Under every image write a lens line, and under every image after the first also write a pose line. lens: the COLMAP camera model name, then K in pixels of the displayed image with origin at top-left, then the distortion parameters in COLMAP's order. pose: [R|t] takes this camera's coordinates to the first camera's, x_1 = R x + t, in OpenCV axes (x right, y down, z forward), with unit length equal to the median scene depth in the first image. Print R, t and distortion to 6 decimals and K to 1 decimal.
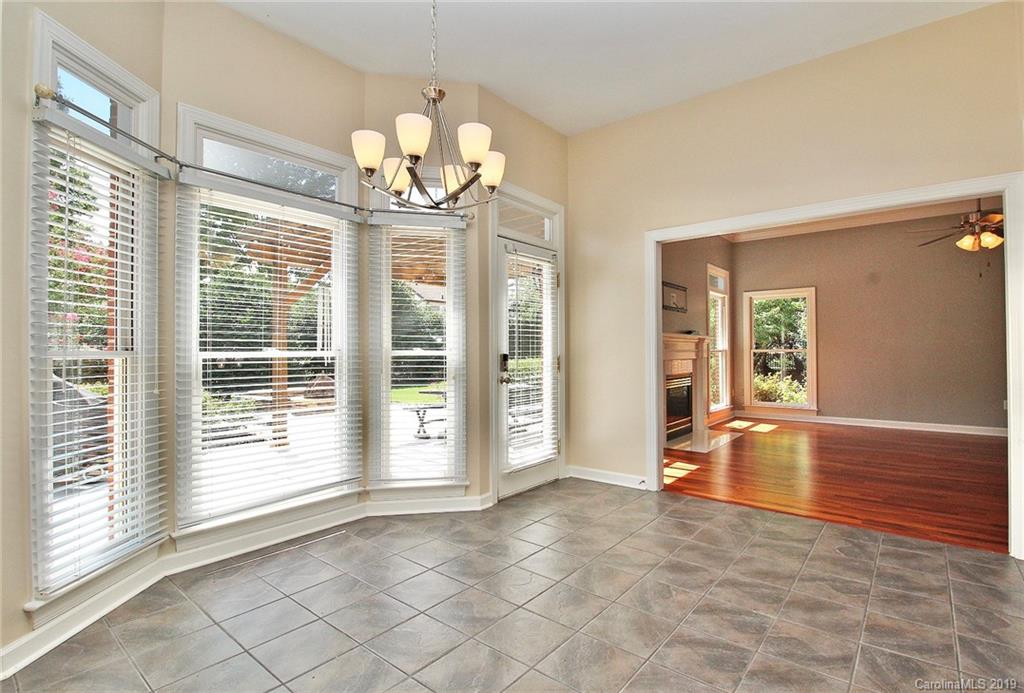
lens RADIAL K [[492.3, 0, 525.7], [0, 492.3, 344.1], [0, 0, 1]] dist [0.000177, -0.013325]
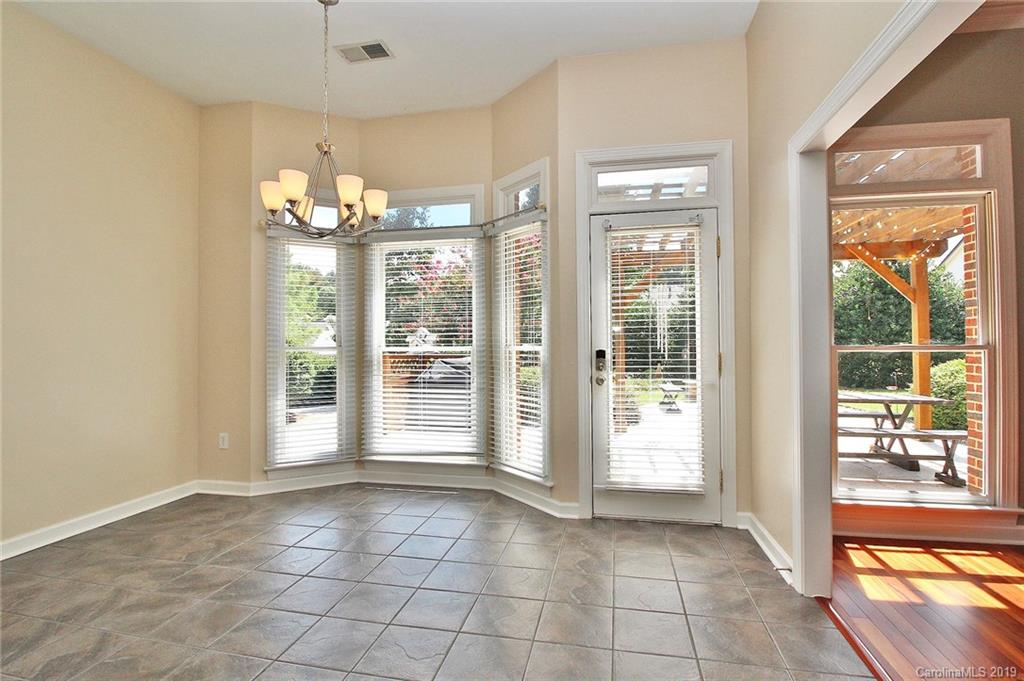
lens RADIAL K [[483.9, 0, 514.4], [0, 483.9, 338.4], [0, 0, 1]] dist [0.000072, -0.013949]
pose [[0.452385, -0.010211, -0.891765, 0.727789], [0.015316, 0.999876, -0.003679, 0.000049], [0.891691, -0.011994, 0.452485, 0.542017]]
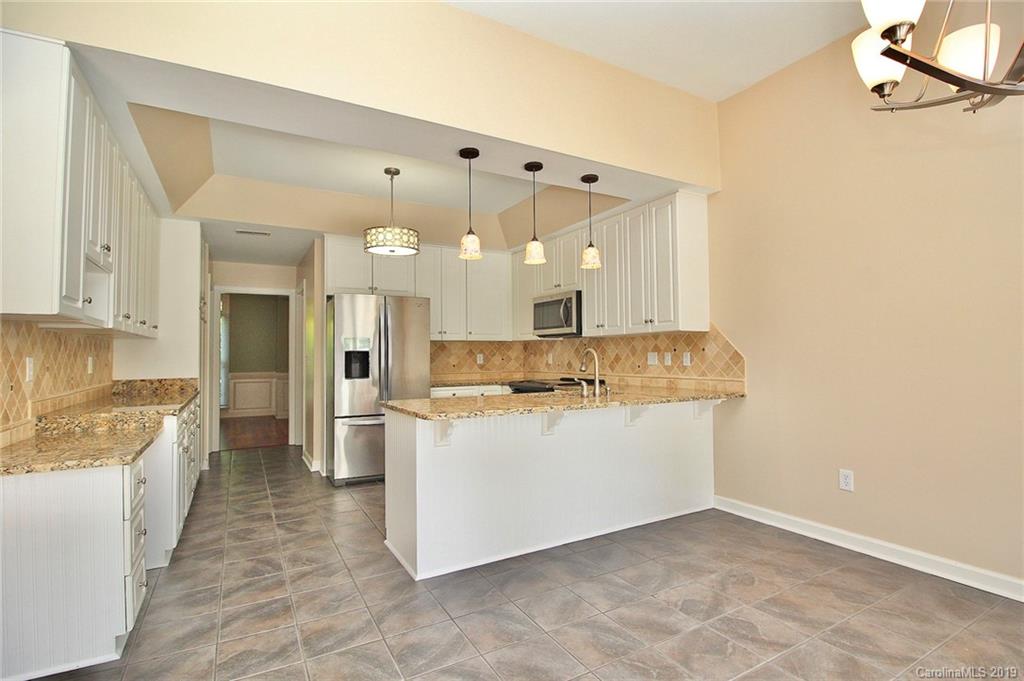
lens RADIAL K [[493.2, 0, 517.3], [0, 493.2, 337.8], [0, 0, 1]] dist [-0.008030, -0.001225]
pose [[-0.929531, 0.025796, 0.367841, 0.071120], [0.008140, 0.998742, -0.049471, 0.004340], [-0.368655, -0.042991, -0.928572, 1.034454]]
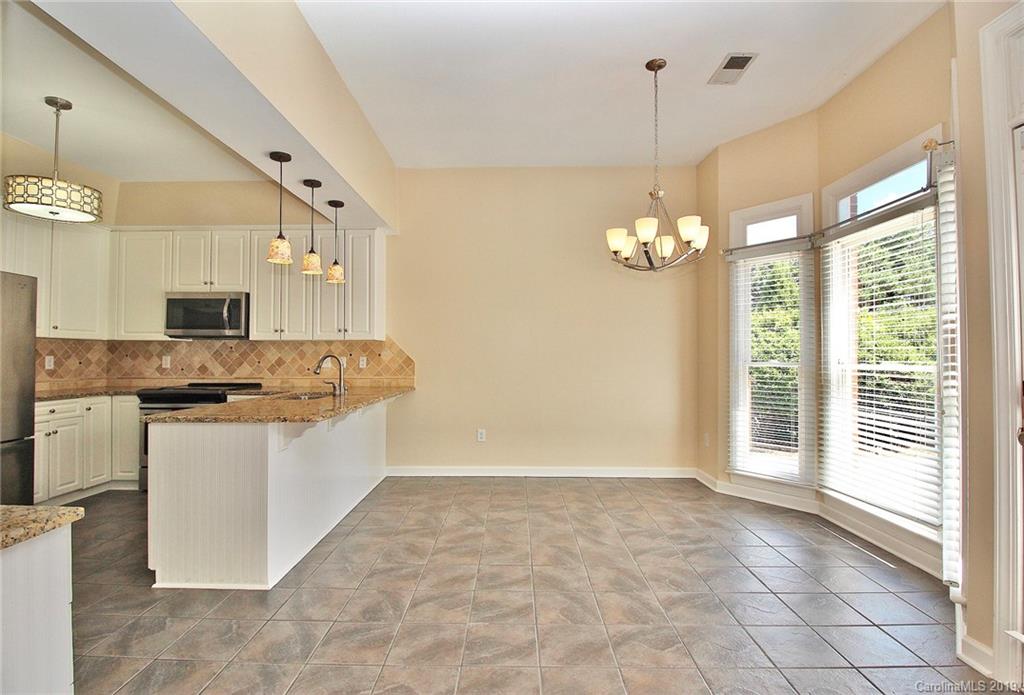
lens RADIAL K [[484.8, 0, 506.8], [0, 484.8, 345.2], [0, 0, 1]] dist [-0.000141, -0.012855]
pose [[-0.791892, -0.009467, -0.610587, 0.678487], [0.010144, 0.999538, -0.028654, -0.005766], [0.610576, -0.028885, -0.791430, 1.183314]]
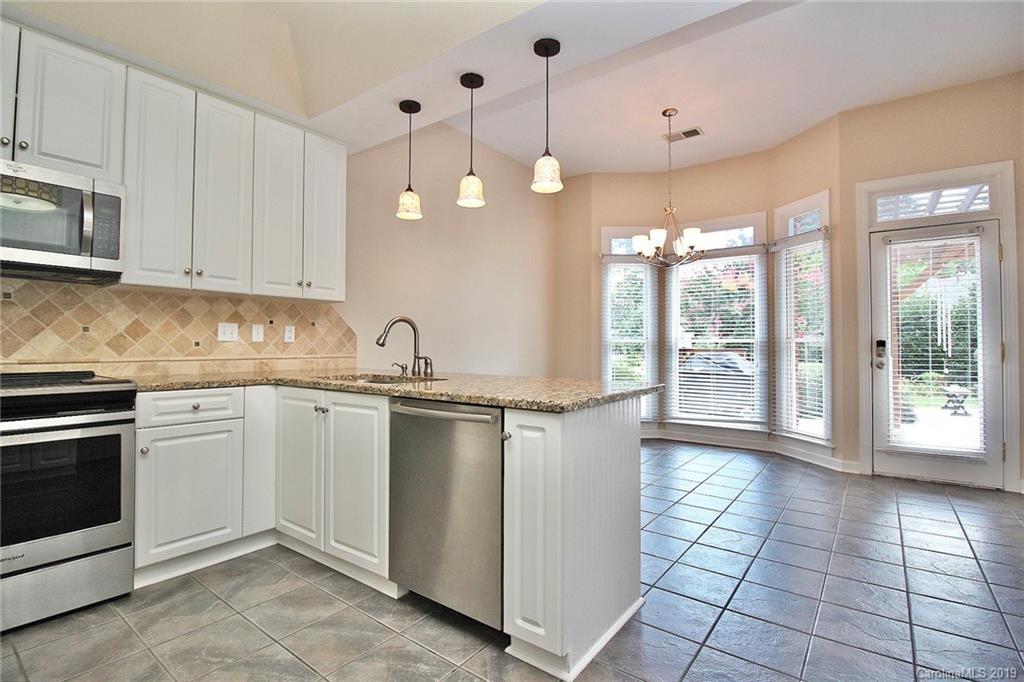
lens RADIAL K [[481.9, 0, 514.6], [0, 481.9, 336.8], [0, 0, 1]] dist [-0.000091, -0.013385]
pose [[0.029514, -0.015972, -0.999437, 1.110300], [0.008442, 0.999841, -0.015729, 0.024226], [0.999529, -0.007973, 0.029644, 0.186150]]
